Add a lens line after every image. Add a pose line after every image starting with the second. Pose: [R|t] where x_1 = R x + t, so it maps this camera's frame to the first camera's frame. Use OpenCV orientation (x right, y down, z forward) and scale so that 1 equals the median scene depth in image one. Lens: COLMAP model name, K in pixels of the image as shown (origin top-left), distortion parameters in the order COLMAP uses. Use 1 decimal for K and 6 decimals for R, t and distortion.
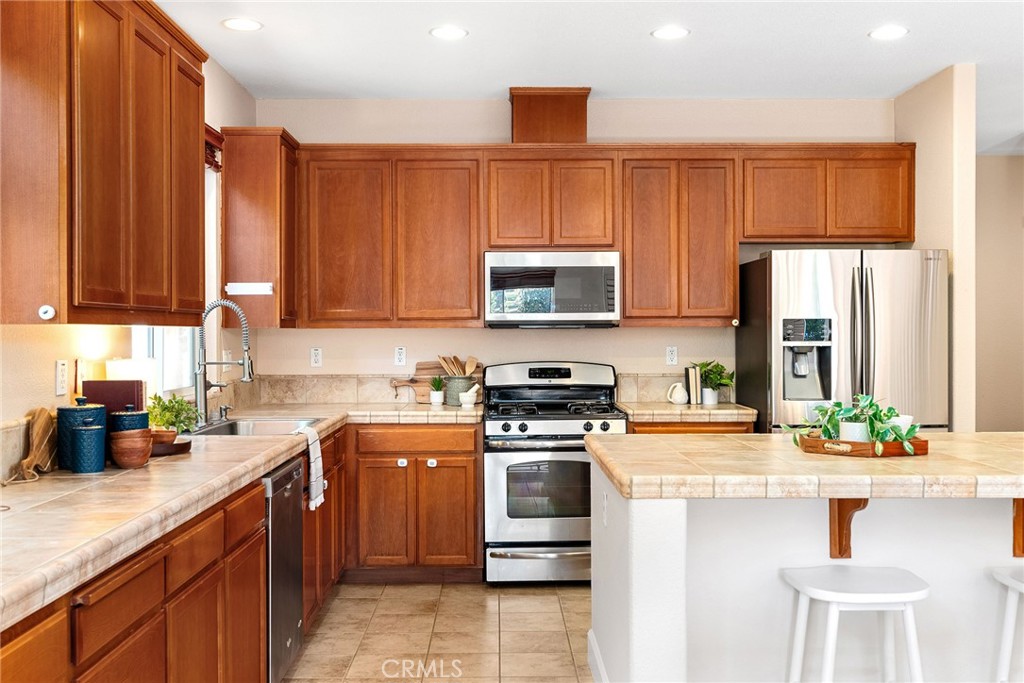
lens RADIAL K [[1020.9, 0, 512.0], [0, 1020.9, 339.4], [0, 0, 1]] dist [0.028343, 0.000000]
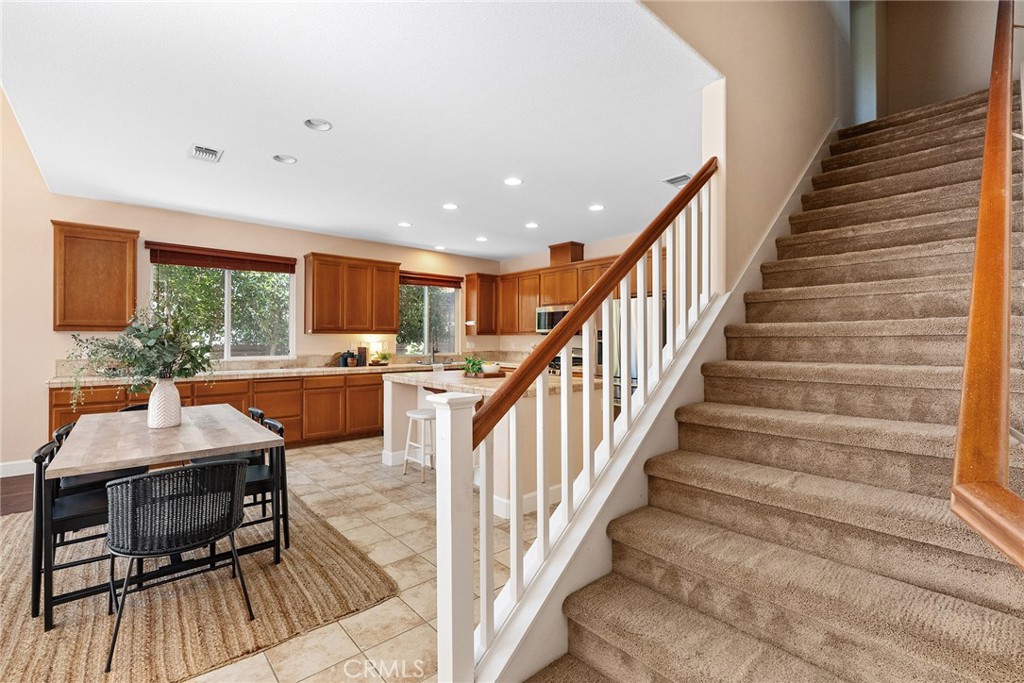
lens RADIAL K [[452.7, 0, 507.4], [0, 452.7, 335.4], [0, 0, 1]] dist [-0.004922, 0.001143]
pose [[0.646809, -0.004016, -0.762642, 0.841818], [-0.007879, 0.999898, -0.011947, 0.005653], [0.762611, 0.013736, 0.646711, 0.146242]]
